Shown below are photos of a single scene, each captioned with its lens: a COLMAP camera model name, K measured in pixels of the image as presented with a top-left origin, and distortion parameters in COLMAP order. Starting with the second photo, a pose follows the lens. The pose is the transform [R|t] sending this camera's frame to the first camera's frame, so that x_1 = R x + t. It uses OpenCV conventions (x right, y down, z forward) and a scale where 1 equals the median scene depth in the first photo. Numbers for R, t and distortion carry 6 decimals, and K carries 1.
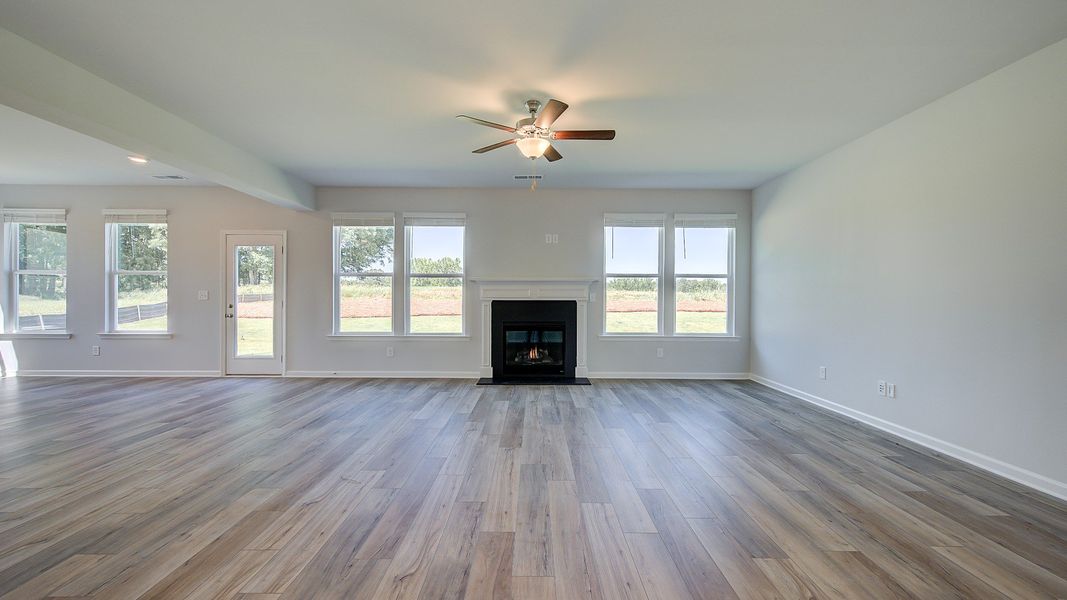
lens RADIAL K [[432.3, 0, 540.1], [0, 432.3, 302.1], [0, 0, 1]] dist [0.005409, 0.000862]
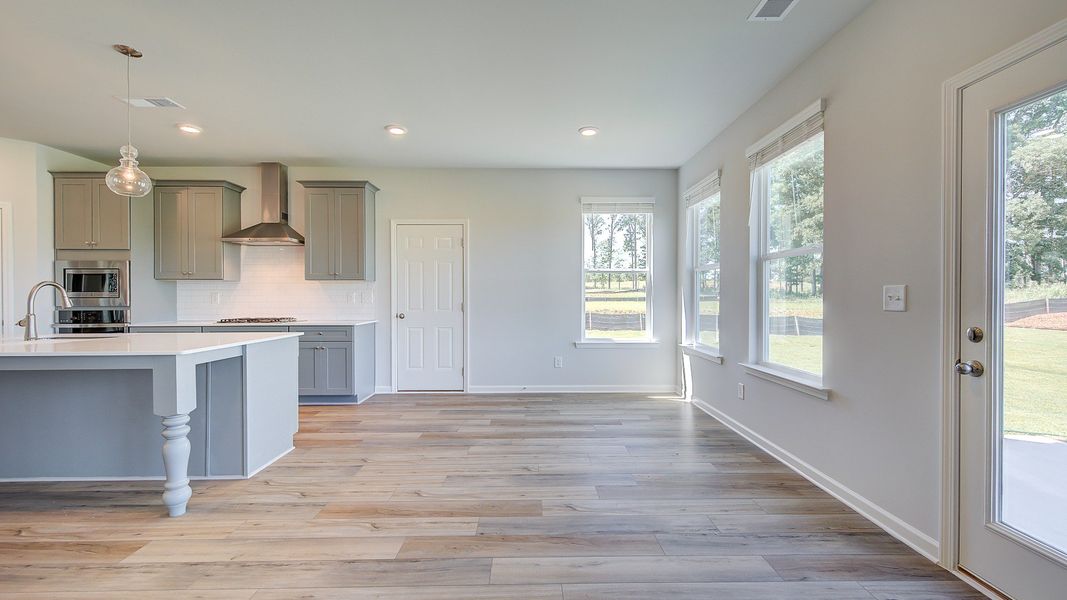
lens RADIAL K [[432.3, 0, 534.9], [0, 432.3, 296.0], [0, 0, 1]] dist [0.005409, 0.000862]
pose [[0.011069, -0.006874, -0.999915, -0.437825], [-0.011581, 0.999908, -0.007002, -0.011085], [0.999872, 0.011658, 0.010989, 0.716848]]
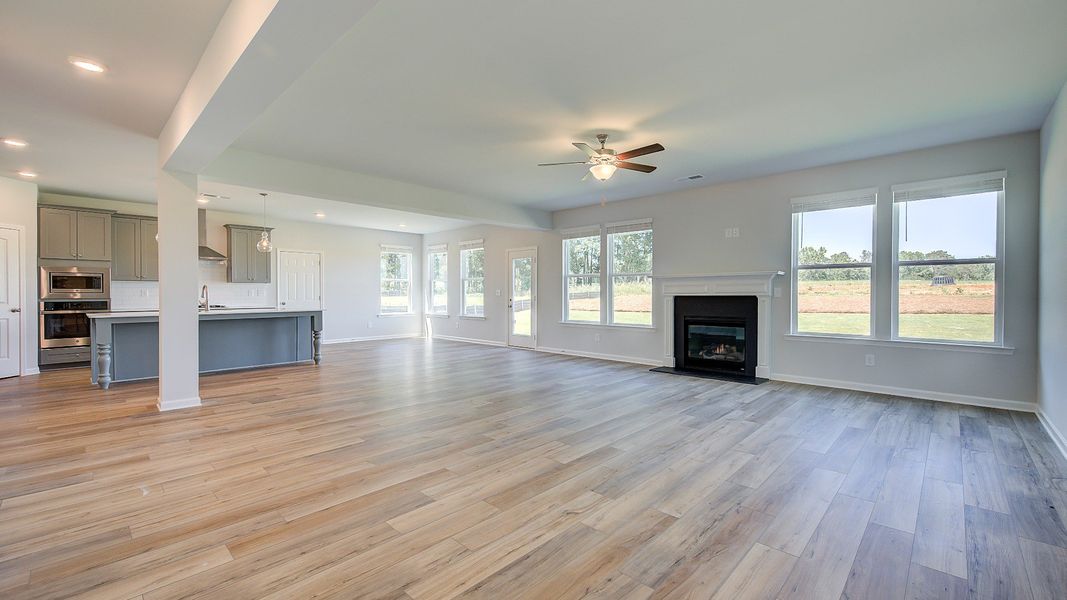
lens RADIAL K [[441.6, 0, 535.6], [0, 441.6, 287.5], [0, 0, 1]] dist [-0.001649, 0.001206]
pose [[0.718287, -0.014956, -0.695586, 0.397258], [-0.004357, 0.999653, -0.025992, 0.006034], [0.695733, 0.021700, 0.717973, -0.022280]]
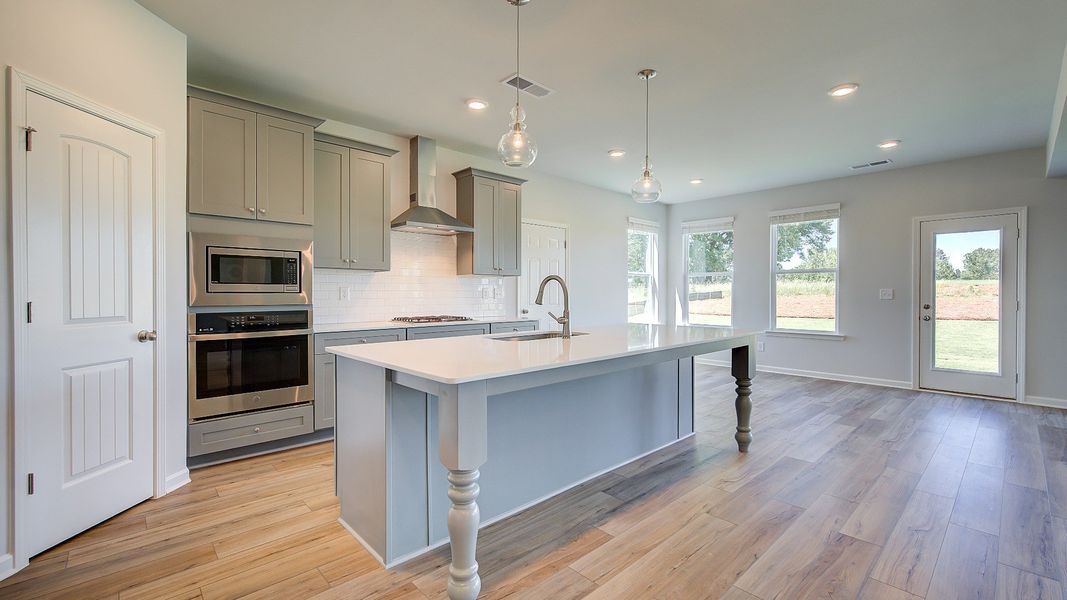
lens RADIAL K [[441.6, 0, 537.5], [0, 441.6, 301.6], [0, 0, 1]] dist [-0.001649, 0.001206]
pose [[0.676802, 0.011874, -0.736069, -0.600755], [-0.008378, 0.999929, 0.008427, -0.001601], [0.736117, 0.000464, 0.676854, -0.131233]]
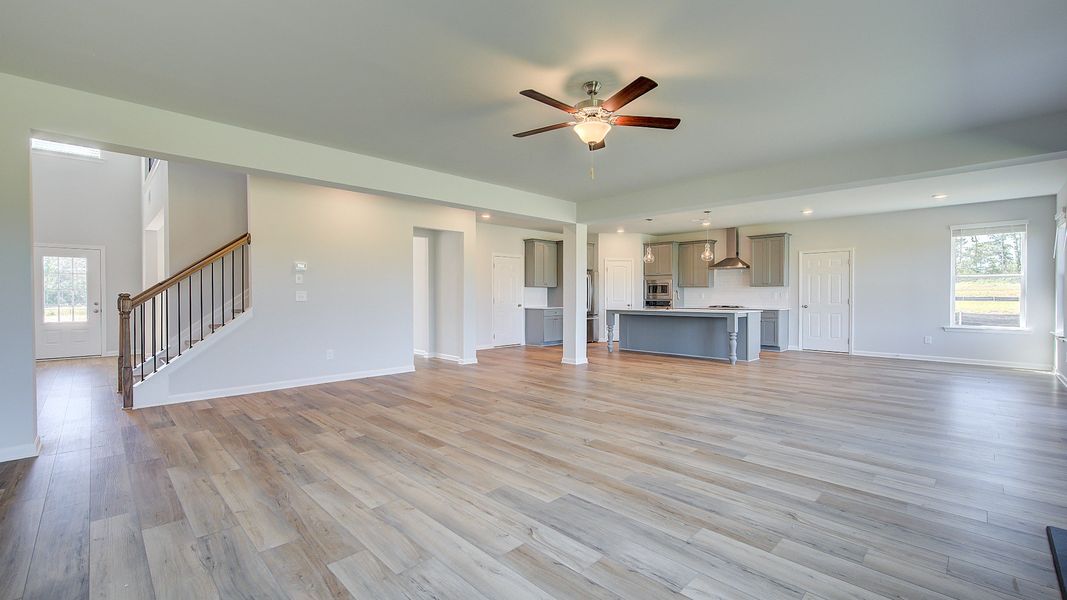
lens RADIAL K [[432.3, 0, 539.3], [0, 432.3, 296.4], [0, 0, 1]] dist [0.005409, 0.000862]
pose [[-0.705271, -0.004423, -0.708924, 0.390271], [-0.013854, 0.999876, 0.007544, -0.007238], [0.708803, 0.015142, -0.705244, 0.860935]]
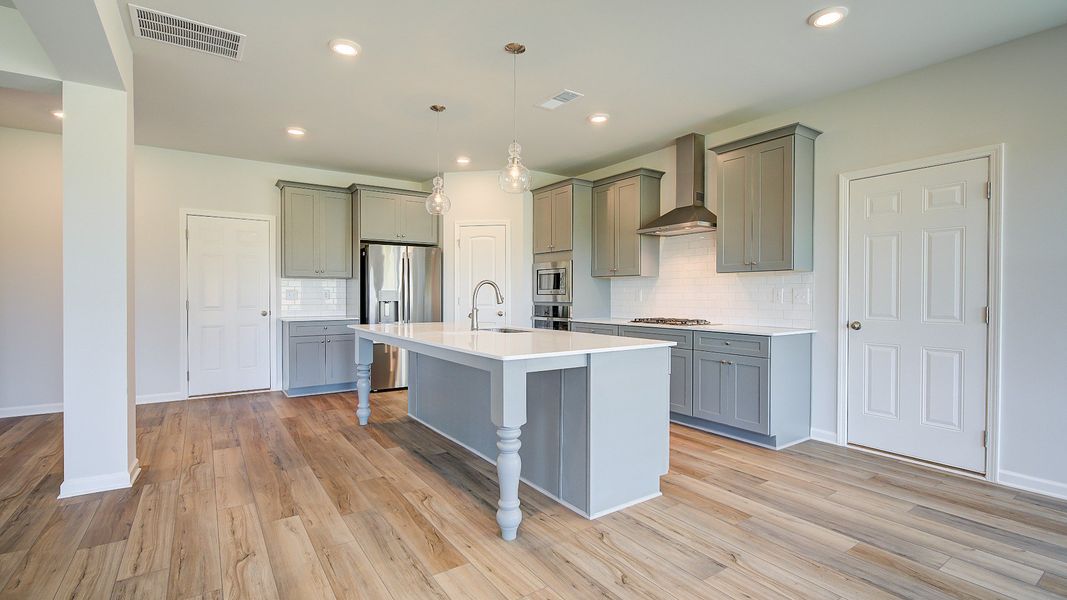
lens RADIAL K [[483.5, 0, 537.6], [0, 483.5, 298.9], [0, 0, 1]] dist [0.003202, -0.001863]
pose [[-0.820779, -0.001252, -0.571245, -0.625433], [-0.014192, 0.999734, 0.018200, -0.012756], [0.571070, 0.023046, -0.820578, 0.728877]]
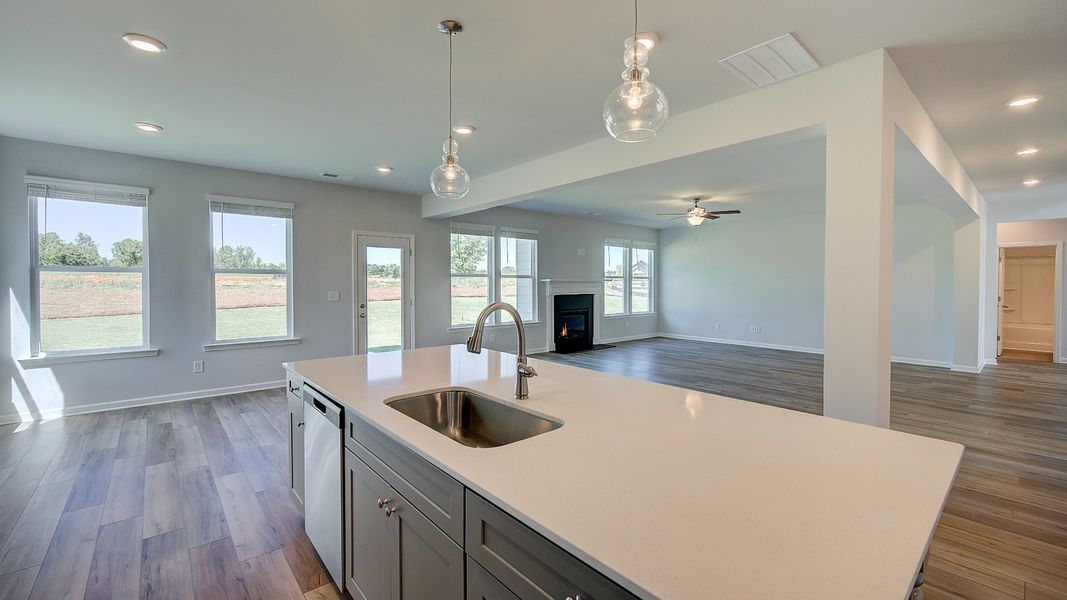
lens RADIAL K [[441.6, 0, 534.3], [0, 441.6, 288.9], [0, 0, 1]] dist [-0.001649, 0.001206]
pose [[0.758995, -0.012881, 0.650969, -1.086860], [0.010186, 0.999917, 0.007910, -0.035252], [-0.651017, 0.000628, 0.759063, -0.035960]]
